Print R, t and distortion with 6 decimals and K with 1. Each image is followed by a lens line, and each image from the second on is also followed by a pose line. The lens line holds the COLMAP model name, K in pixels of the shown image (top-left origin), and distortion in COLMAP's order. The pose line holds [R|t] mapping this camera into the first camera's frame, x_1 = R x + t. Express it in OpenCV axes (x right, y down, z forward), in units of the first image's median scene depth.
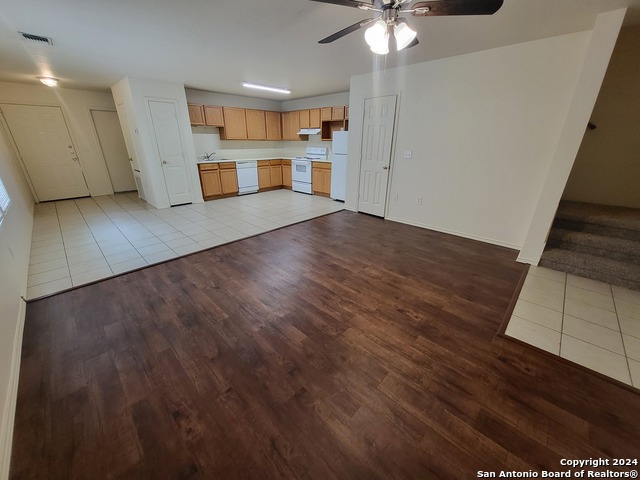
lens RADIAL K [[251.4, 0, 320.0], [0, 251.4, 240.0], [0, 0, 1]] dist [0.000297, -0.000007]
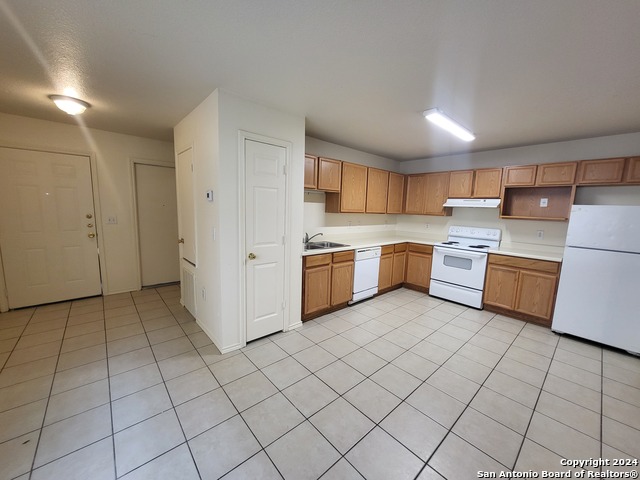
lens RADIAL K [[251.1, 0, 320.0], [0, 251.1, 240.0], [0, 0, 1]] dist [0.014813, 0.000018]
pose [[0.996448, 0.035667, -0.076286, -0.359451], [-0.053614, 0.967257, -0.248071, -0.179225], [0.064940, 0.251279, 0.965734, 0.422923]]
